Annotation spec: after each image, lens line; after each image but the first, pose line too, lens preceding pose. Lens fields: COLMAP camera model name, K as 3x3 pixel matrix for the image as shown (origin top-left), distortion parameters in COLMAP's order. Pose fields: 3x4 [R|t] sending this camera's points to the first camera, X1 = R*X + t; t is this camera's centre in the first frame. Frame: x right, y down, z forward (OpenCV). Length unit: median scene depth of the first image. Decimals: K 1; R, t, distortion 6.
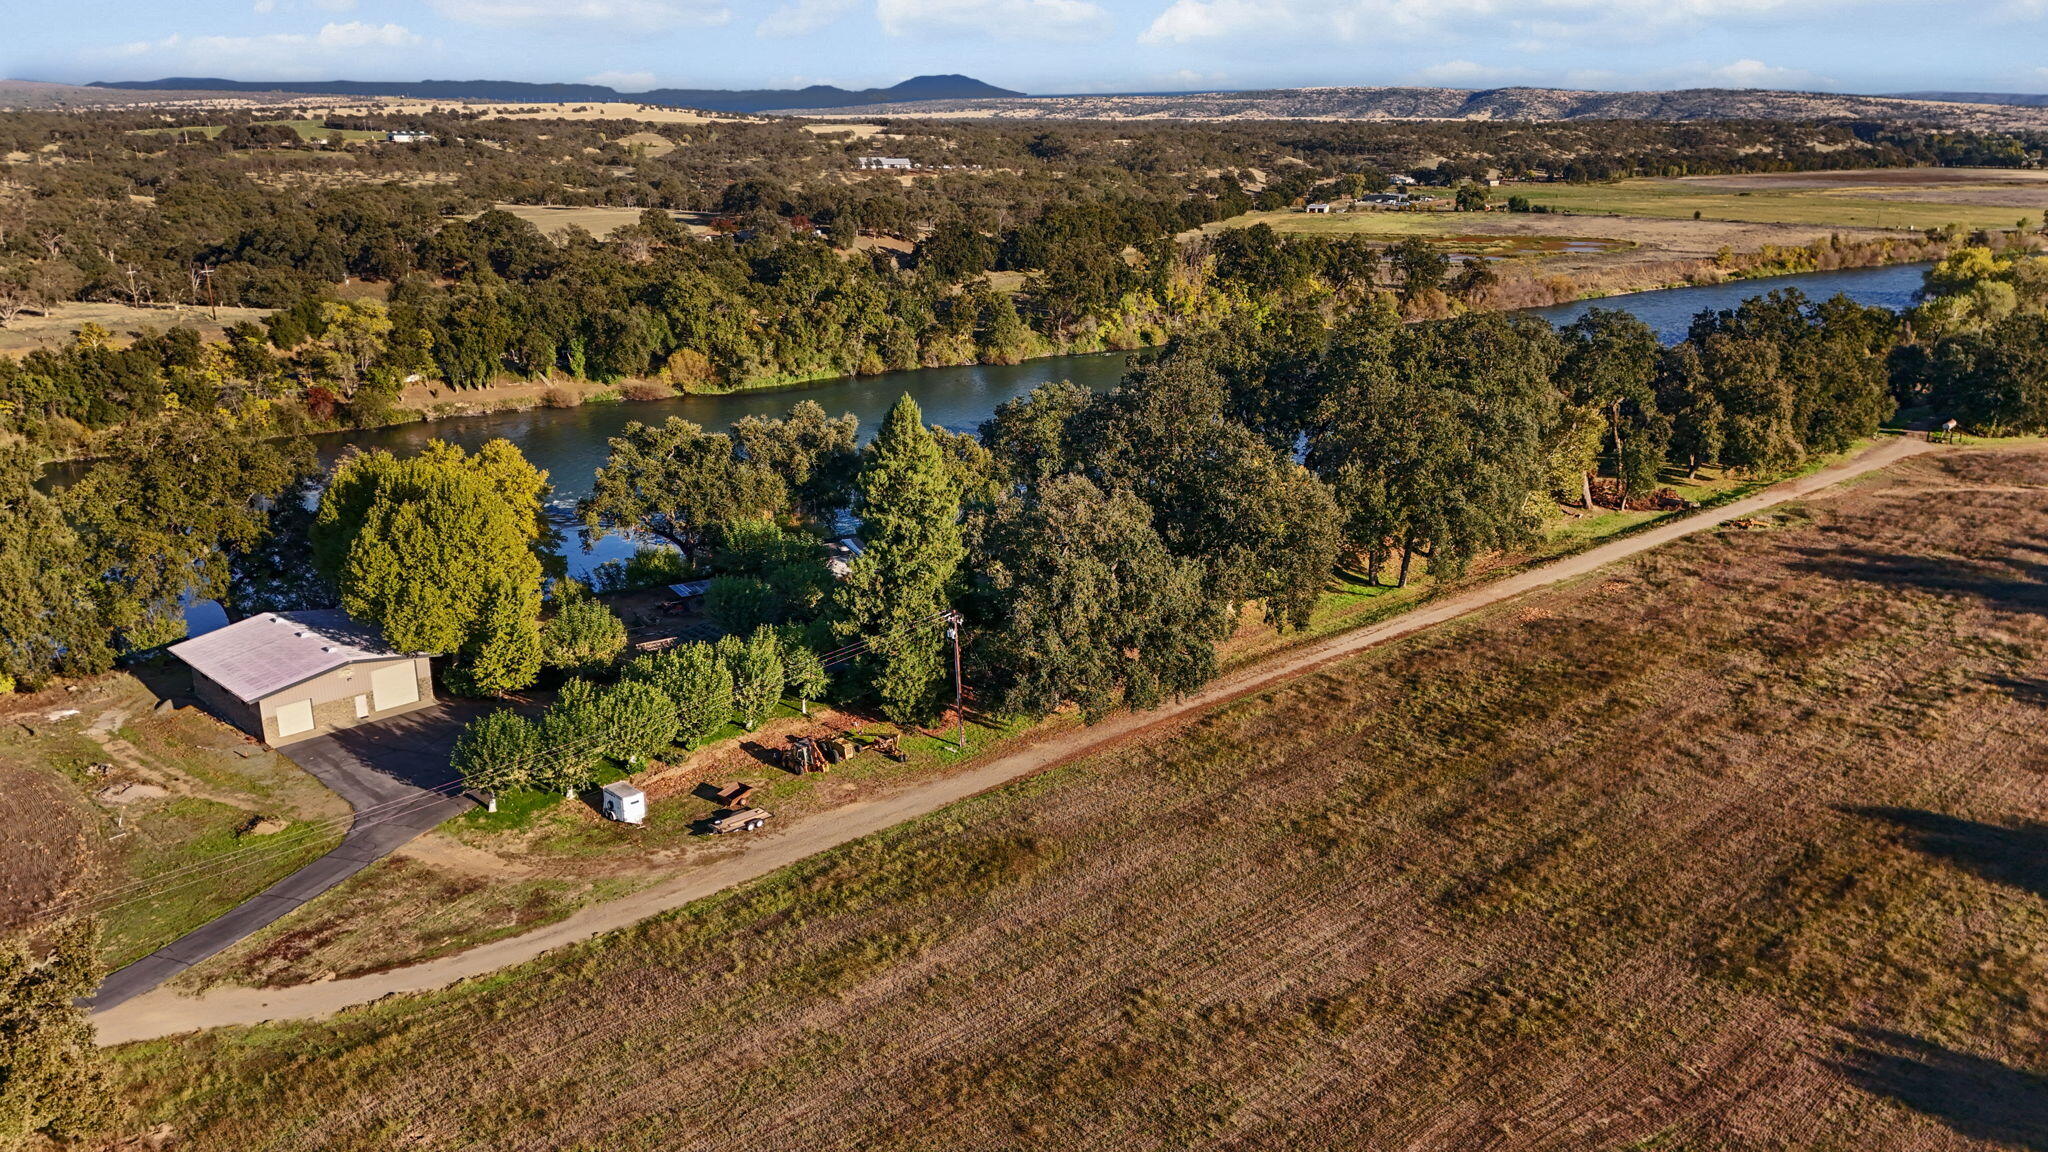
lens RADIAL K [[1702.7, 0, 1024.0], [0, 1702.7, 576.0], [0, 0, 1]] dist [0.066570, -0.113615]
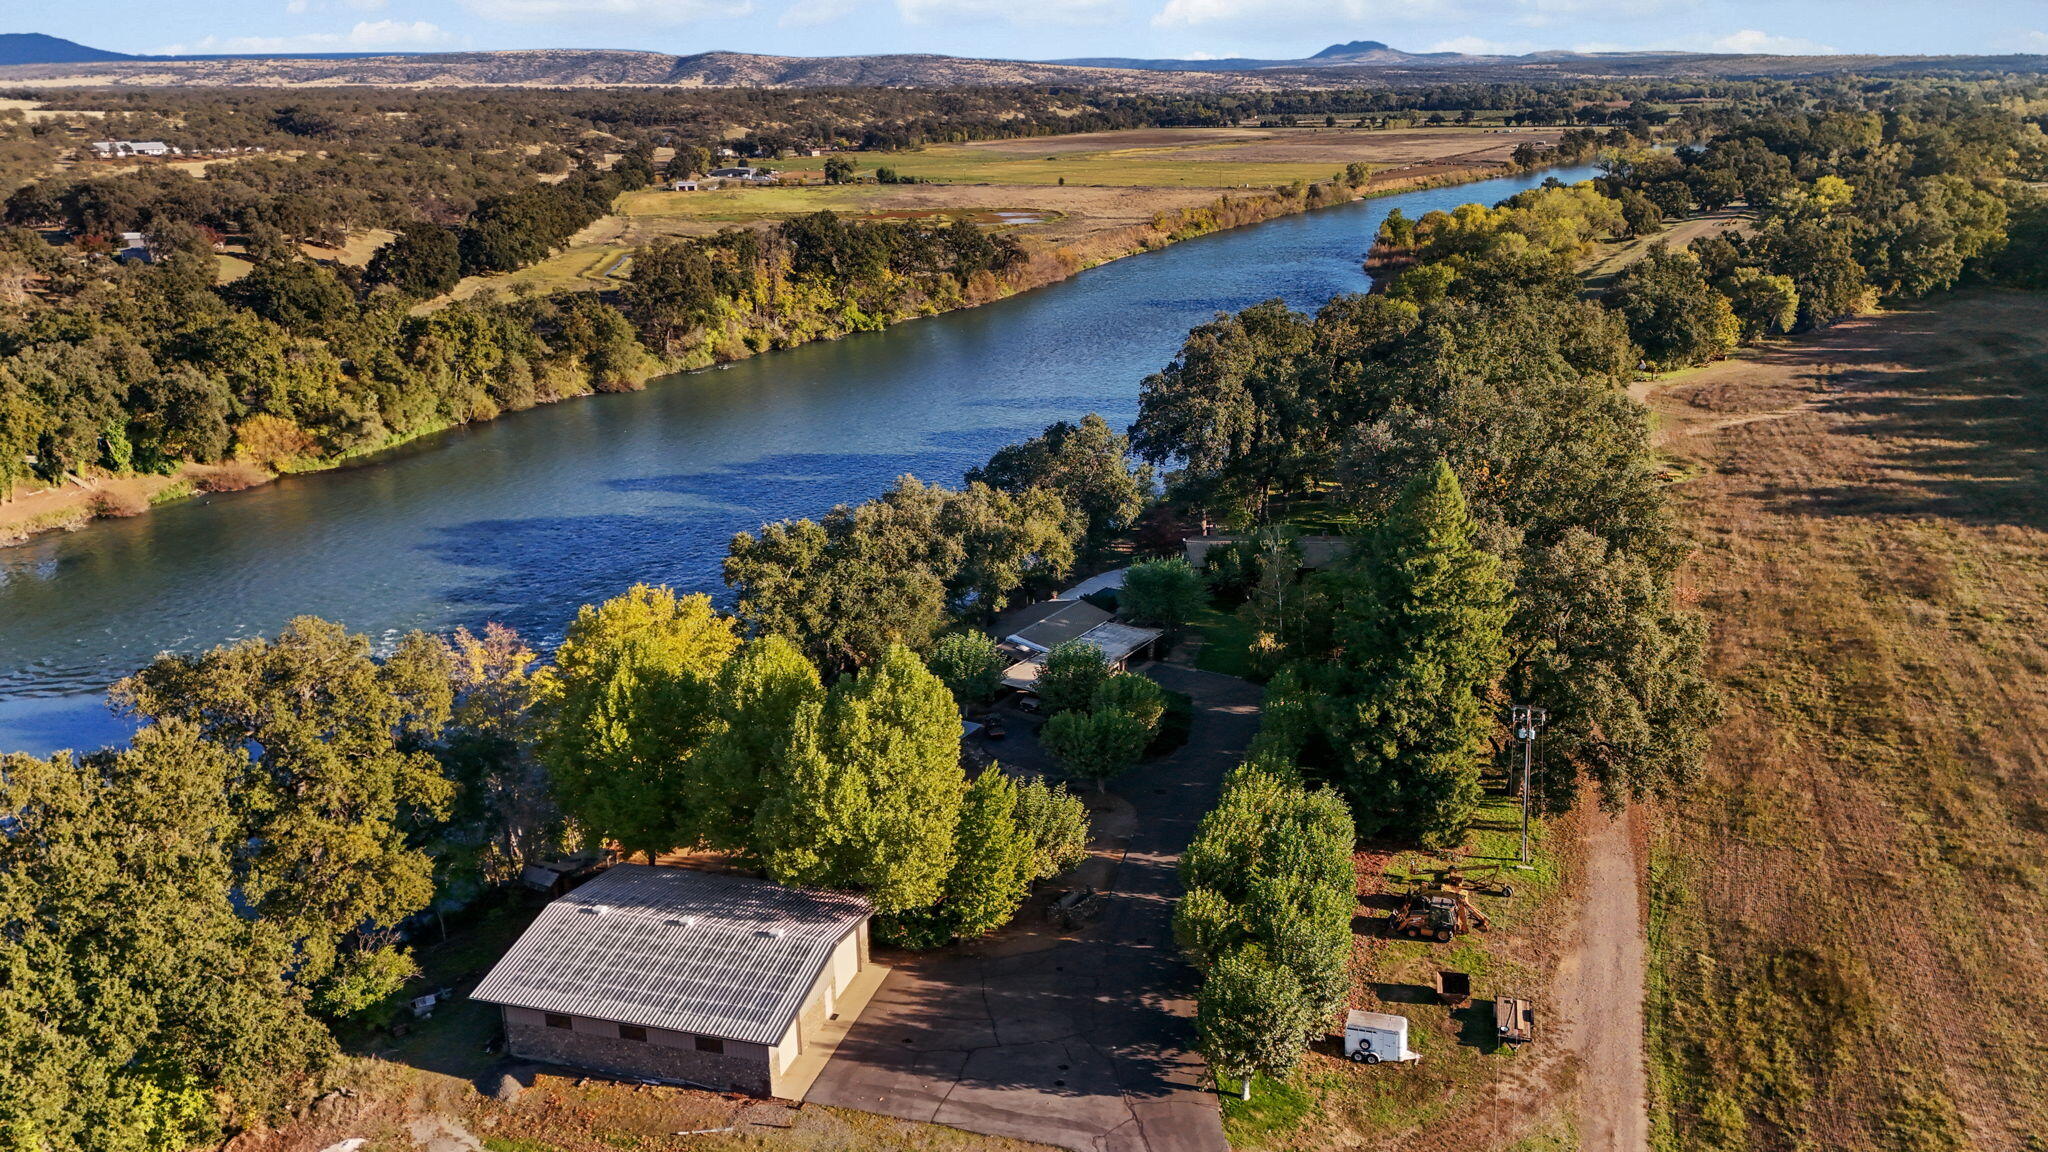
lens RADIAL K [[1702.7, 0, 1024.0], [0, 1702.7, 576.0], [0, 0, 1]] dist [0.066570, -0.113615]
pose [[0.836086, -0.160413, 0.524622, -0.176805], [0.148032, 0.986790, 0.065813, -0.034370], [-0.528250, 0.022635, 0.848787, 0.099618]]
